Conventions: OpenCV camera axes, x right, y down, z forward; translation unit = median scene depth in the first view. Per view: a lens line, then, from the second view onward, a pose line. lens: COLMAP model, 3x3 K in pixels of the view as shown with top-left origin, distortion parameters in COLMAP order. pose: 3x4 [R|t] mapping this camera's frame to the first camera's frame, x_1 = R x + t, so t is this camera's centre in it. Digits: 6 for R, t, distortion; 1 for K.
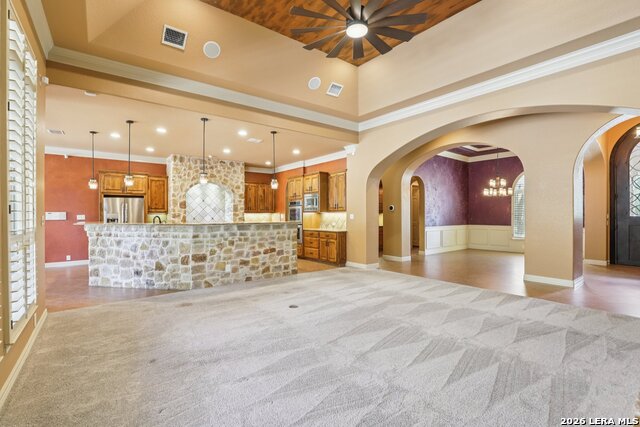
lens RADIAL K [[297.6, 0, 322.9], [0, 297.6, 215.1], [0, 0, 1]] dist [-0.031141, 0.003415]
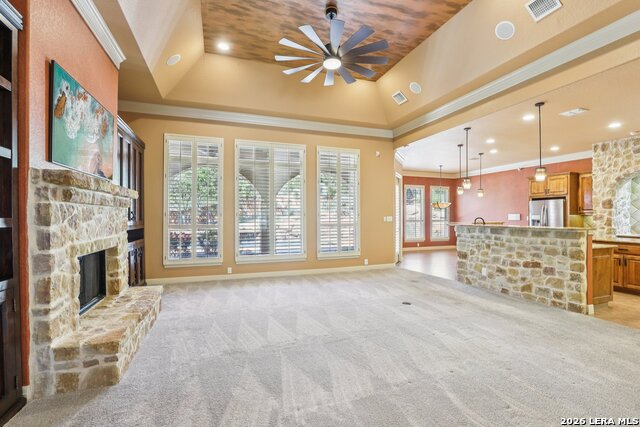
lens RADIAL K [[297.6, 0, 320.9], [0, 297.6, 217.1], [0, 0, 1]] dist [-0.031141, 0.003415]
pose [[-0.321880, 0.006091, -0.946761, 0.593294], [-0.001852, 0.999973, 0.007064, -0.004664], [0.946779, 0.004027, -0.321860, 0.618283]]
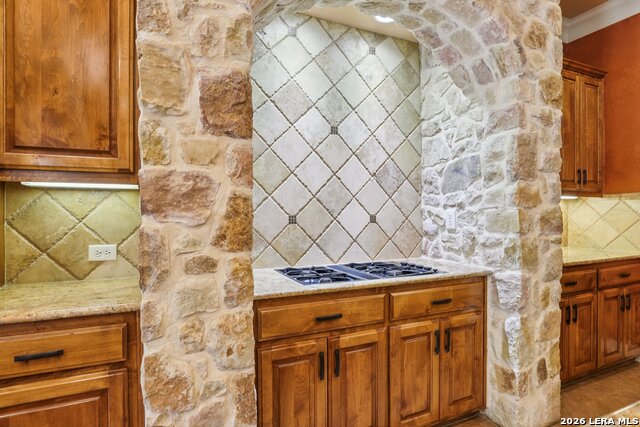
lens RADIAL K [[342.6, 0, 320.2], [0, 342.6, 214.5], [0, 0, 1]] dist [-0.018418, 0.000004]
pose [[0.971210, 0.000185, -0.238226, -0.475835], [-0.000272, 1.000000, -0.000334, 0.011346], [0.238226, 0.000389, 0.971210, 1.028066]]
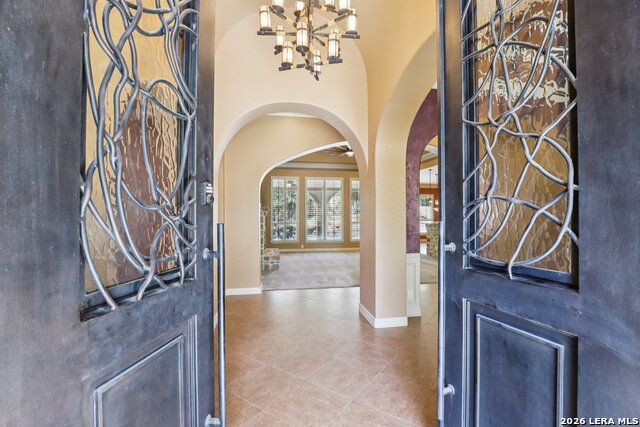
lens RADIAL K [[297.6, 0, 320.4], [0, 297.6, 212.8], [0, 0, 1]] dist [-0.031141, 0.003415]
pose [[-0.485232, 0.001484, -0.874384, 1.250750], [-0.001646, 0.999995, 0.002611, -0.032660], [0.874384, 0.002707, -0.485227, 0.972542]]
